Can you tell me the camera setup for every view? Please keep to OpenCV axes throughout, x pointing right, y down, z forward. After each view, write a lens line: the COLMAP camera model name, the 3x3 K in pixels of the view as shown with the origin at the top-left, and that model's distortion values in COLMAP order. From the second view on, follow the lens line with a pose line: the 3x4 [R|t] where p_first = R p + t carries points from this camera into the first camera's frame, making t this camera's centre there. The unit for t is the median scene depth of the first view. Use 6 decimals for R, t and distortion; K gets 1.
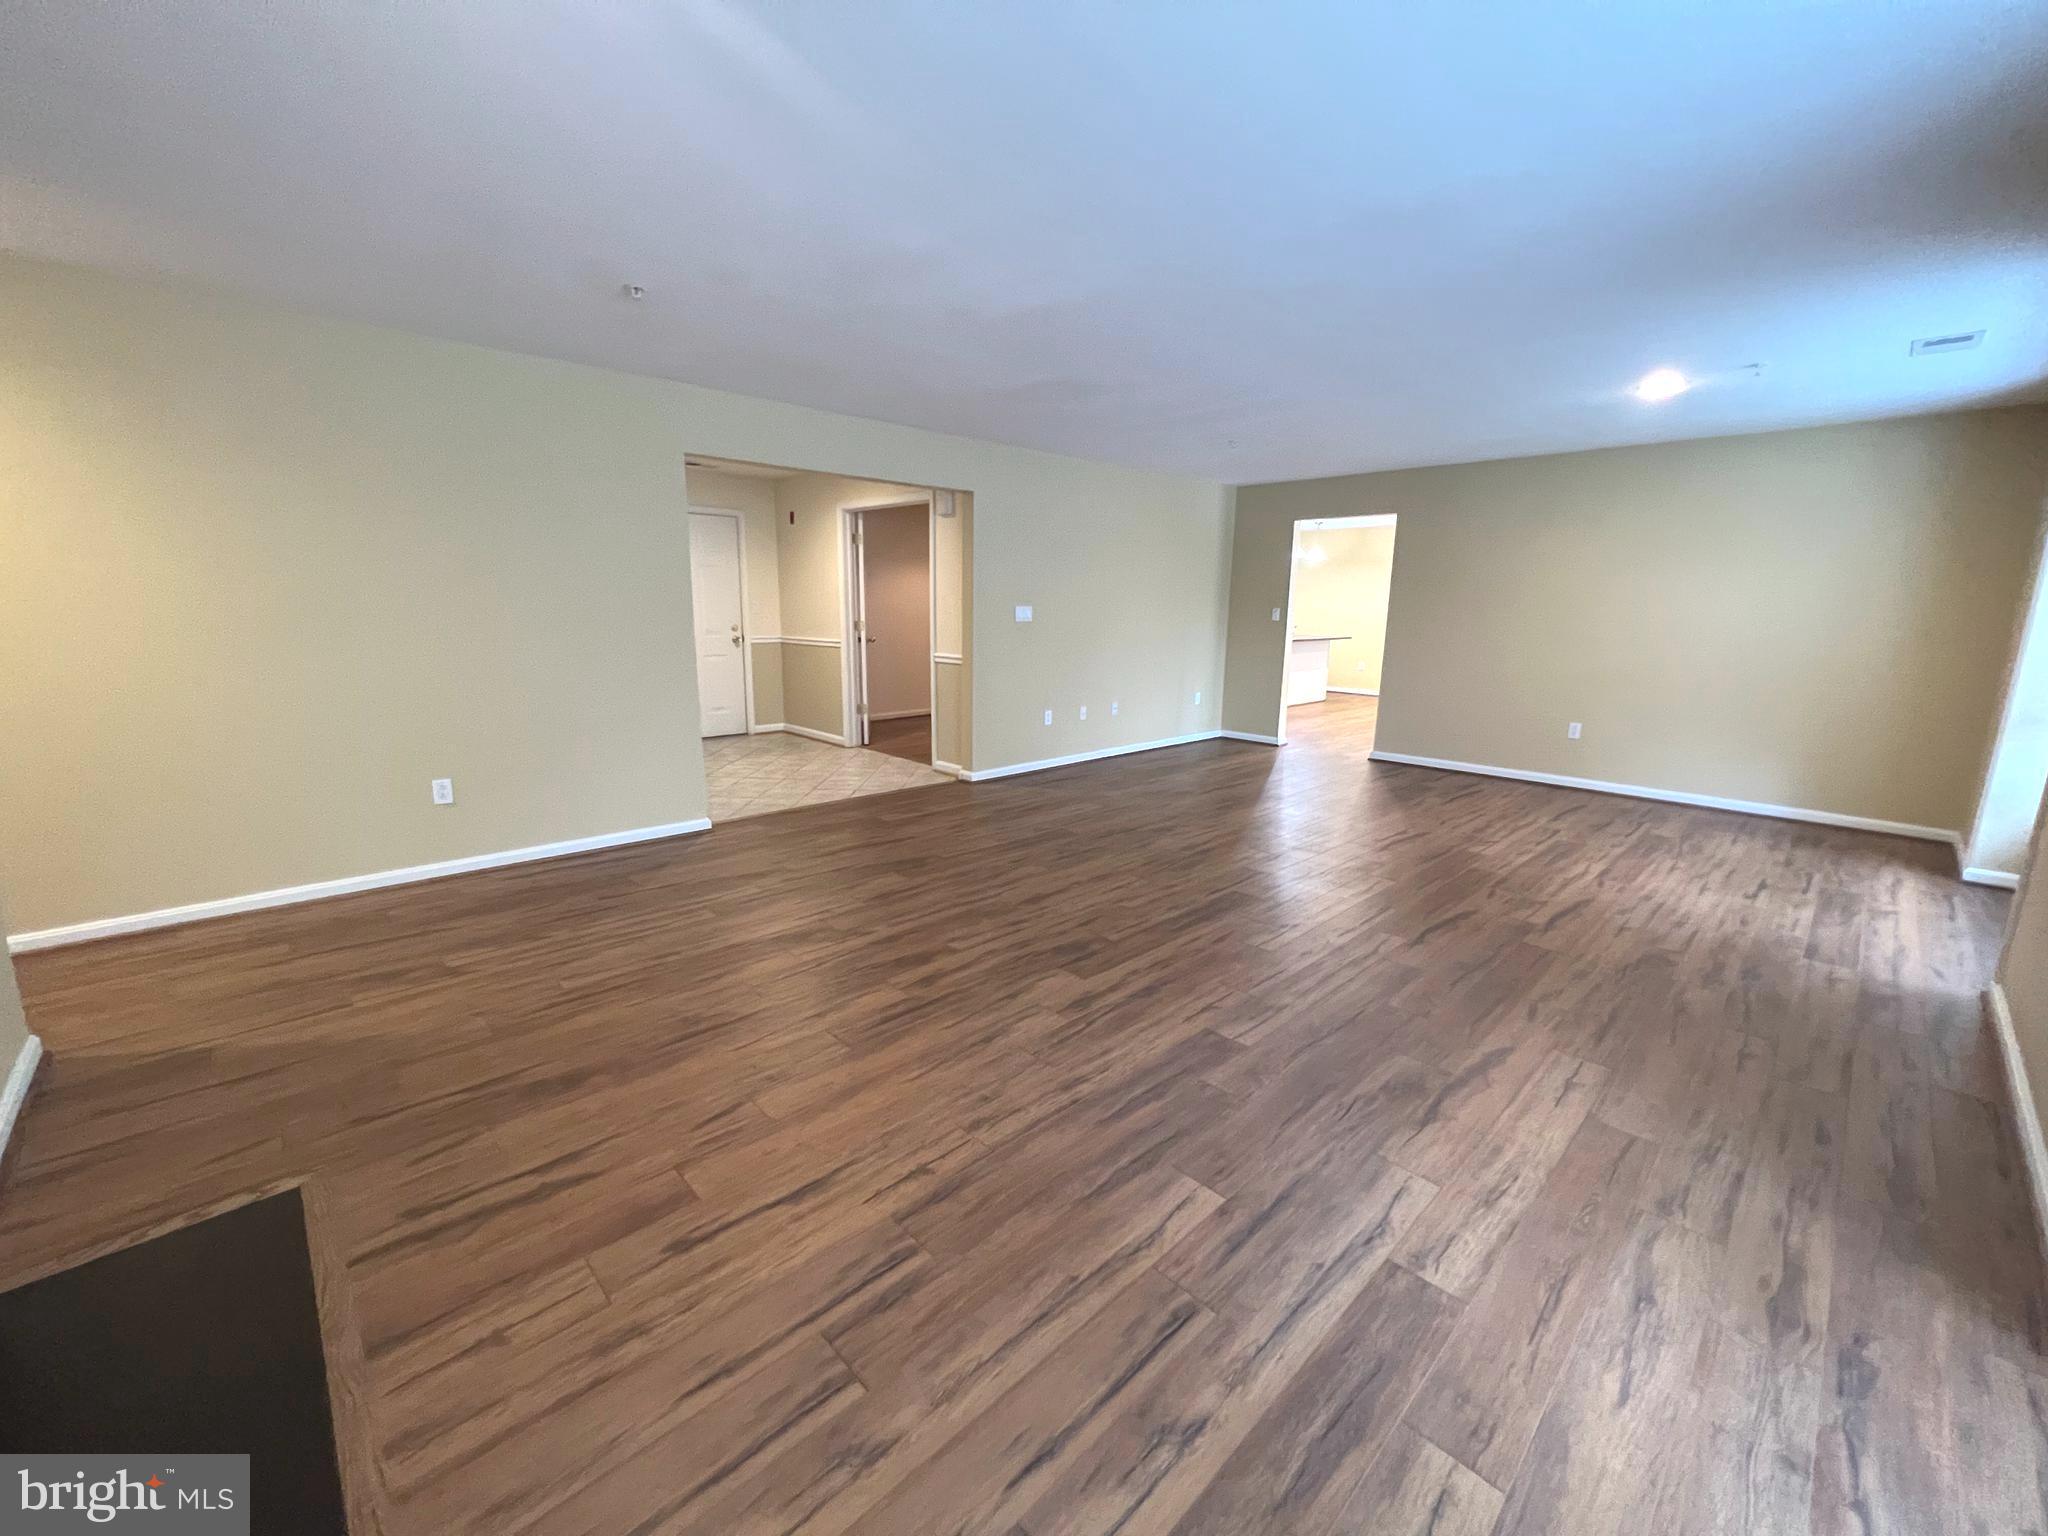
lens RADIAL K [[818.7, 0, 1024.0], [0, 818.7, 768.0], [0, 0, 1]] dist [-0.003720, 0.001102]
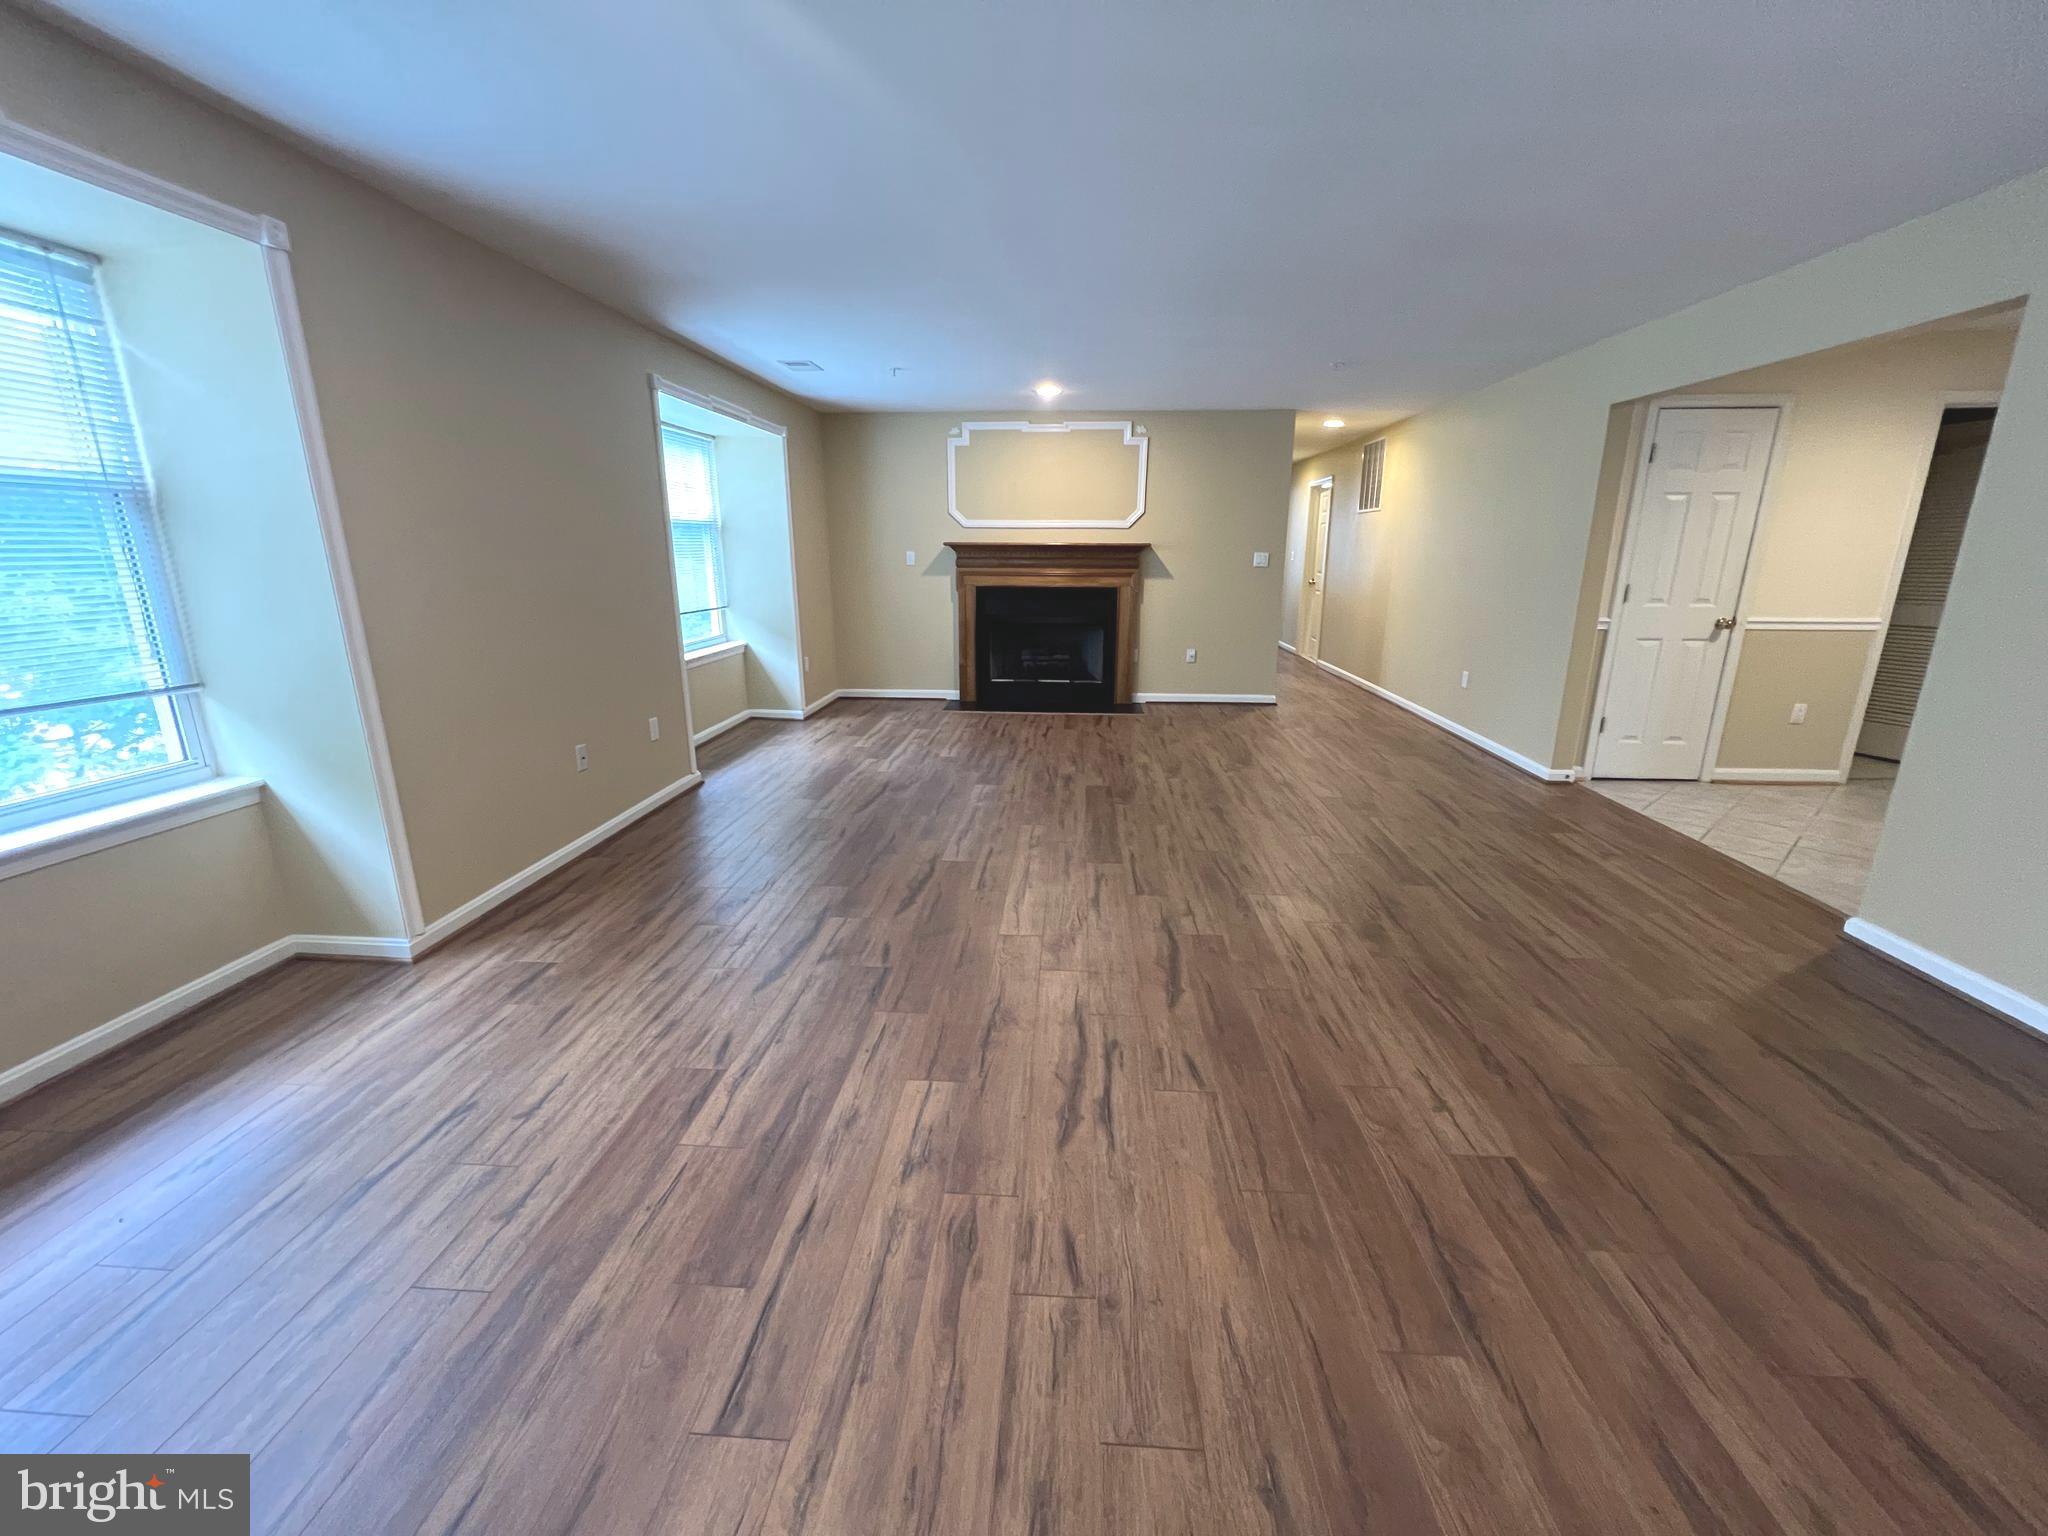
lens RADIAL K [[818.7, 0, 1024.0], [0, 818.7, 768.0], [0, 0, 1]] dist [-0.003720, 0.001102]
pose [[-0.737650, 0.161698, -0.655535, 1.084309], [-0.146802, 0.909263, 0.389475, -0.342656], [0.659031, 0.383530, -0.646980, 1.733393]]
